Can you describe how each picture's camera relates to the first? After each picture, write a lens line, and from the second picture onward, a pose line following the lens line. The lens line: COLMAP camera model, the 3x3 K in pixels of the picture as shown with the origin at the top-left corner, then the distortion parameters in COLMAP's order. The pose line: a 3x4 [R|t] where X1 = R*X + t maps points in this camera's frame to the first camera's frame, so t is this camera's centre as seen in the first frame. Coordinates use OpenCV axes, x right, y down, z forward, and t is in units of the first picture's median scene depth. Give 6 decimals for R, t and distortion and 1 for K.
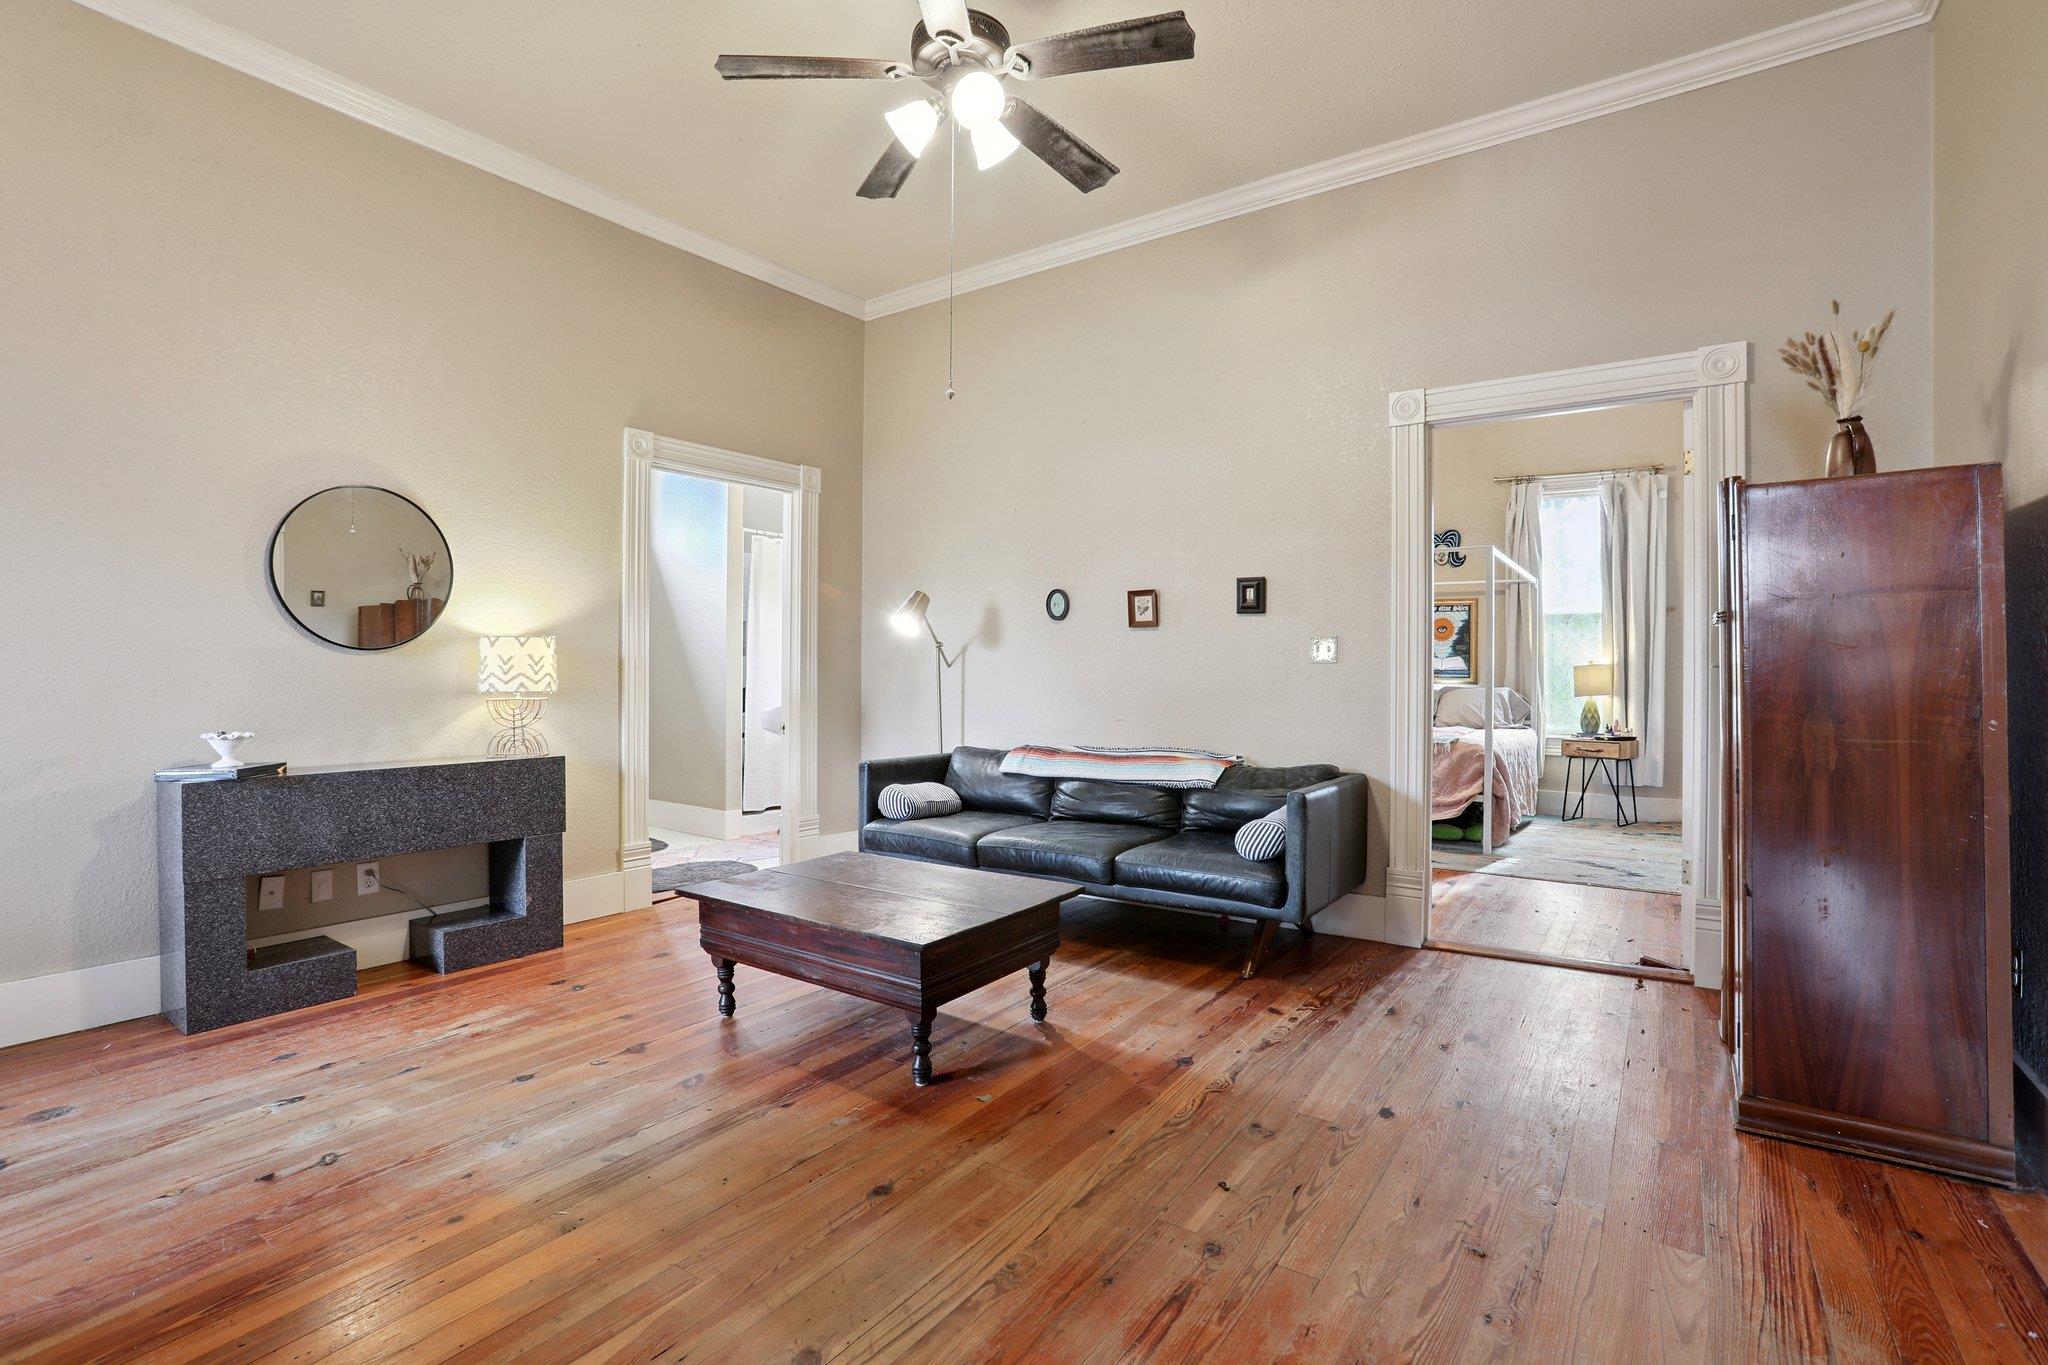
lens RADIAL K [[943.0, 0, 1020.6], [0, 943.0, 675.6], [0, 0, 1]] dist [-0.023699, 0.000145]
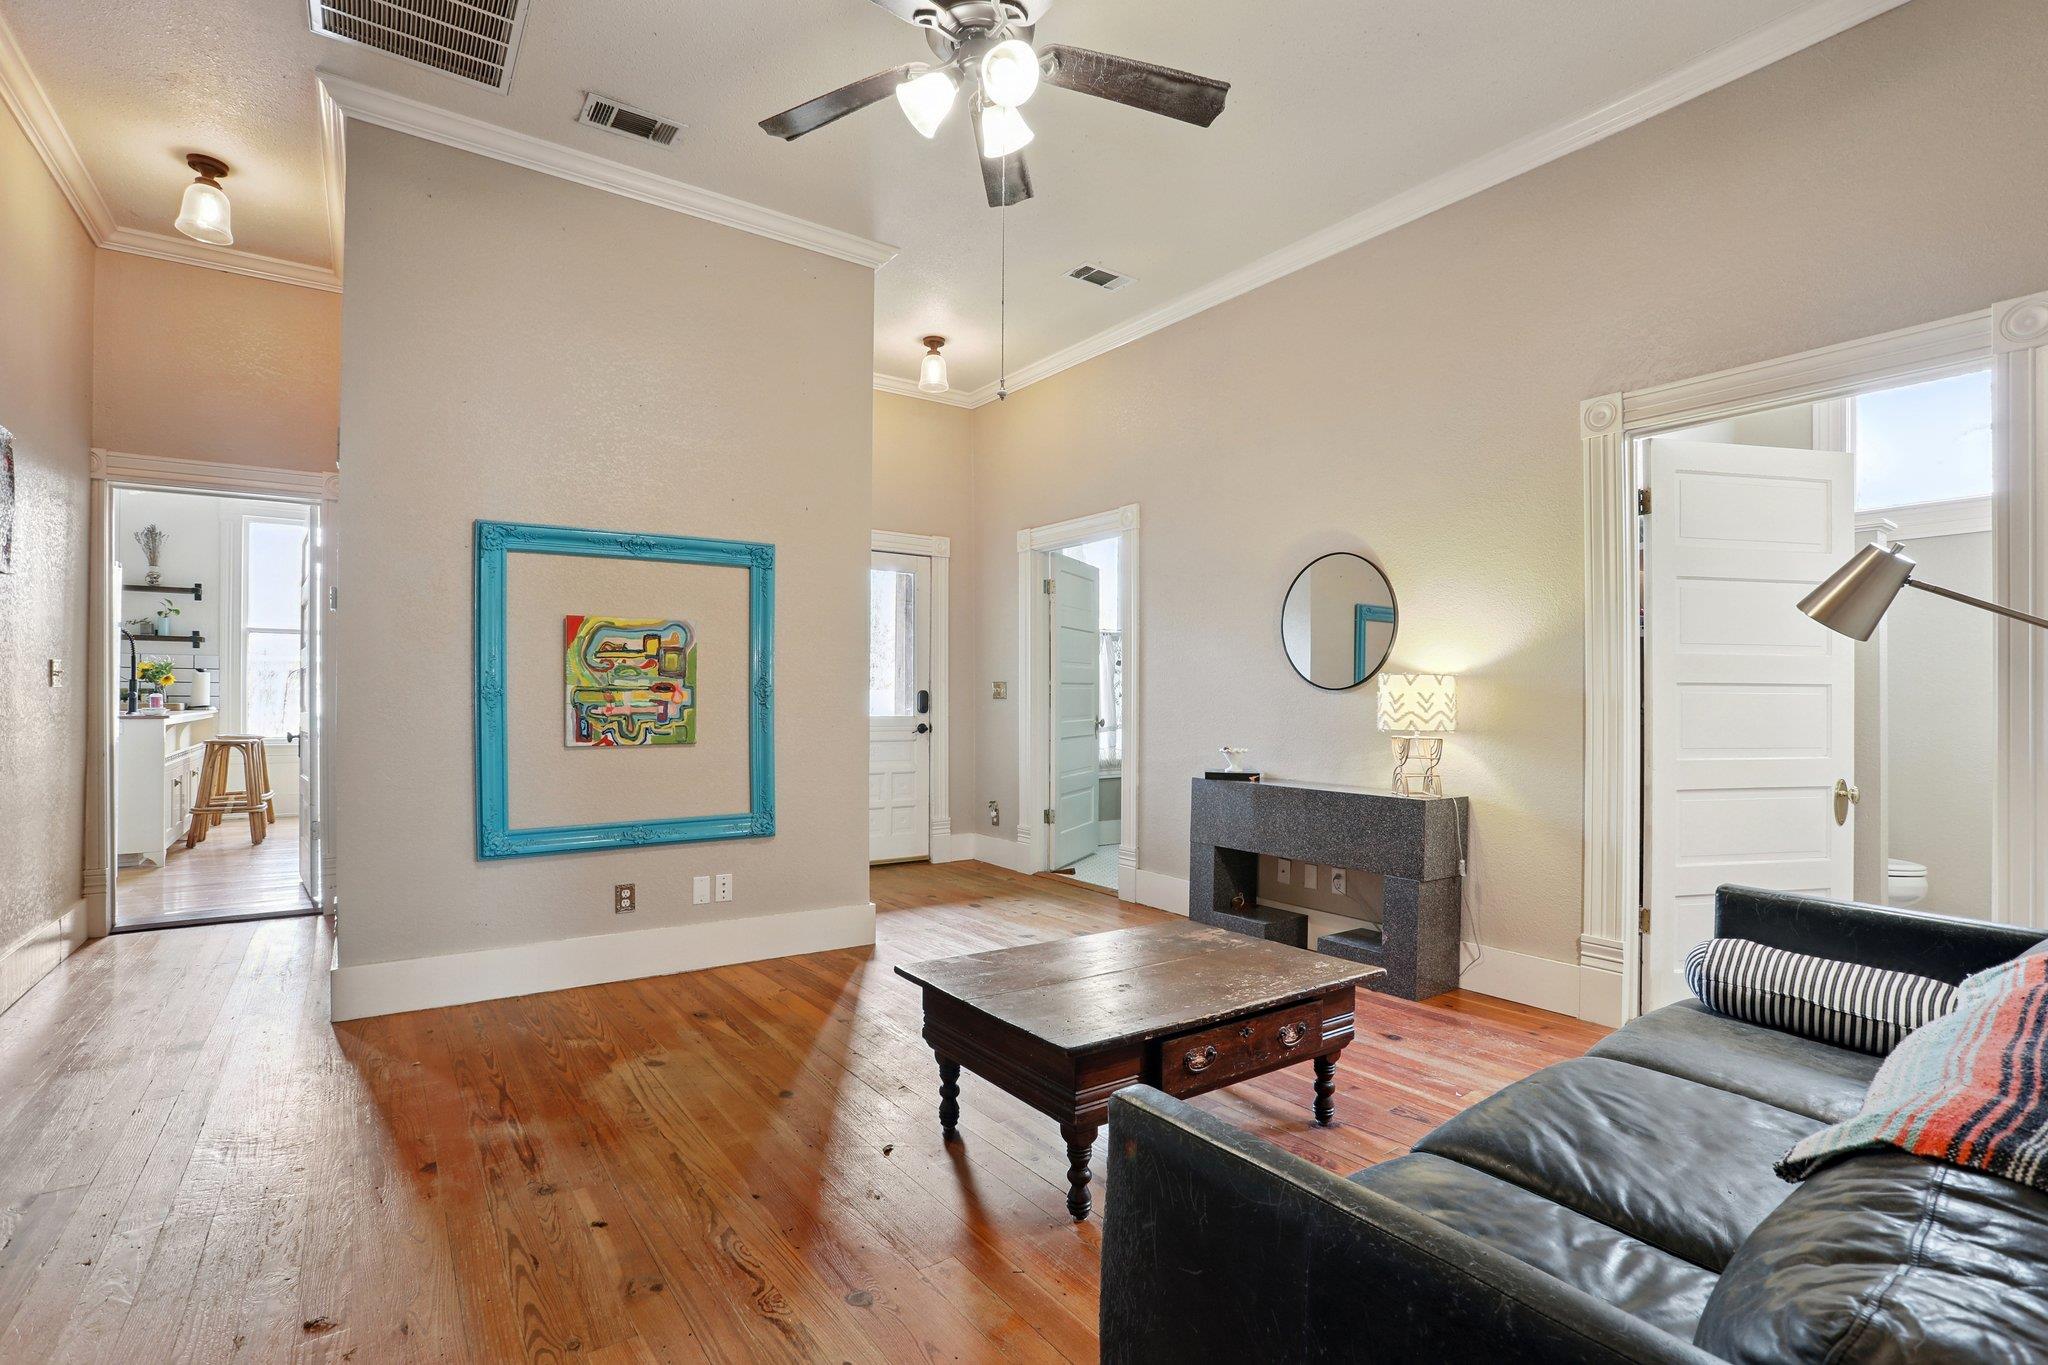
lens RADIAL K [[943.0, 0, 1017.2], [0, 943.0, 692.4], [0, 0, 1]] dist [-0.023699, 0.000145]
pose [[-0.340898, -0.017402, -0.939939, 0.626225], [-0.008676, 0.999844, -0.015365, -0.004368], [0.940060, 0.002917, -0.340996, 1.092420]]
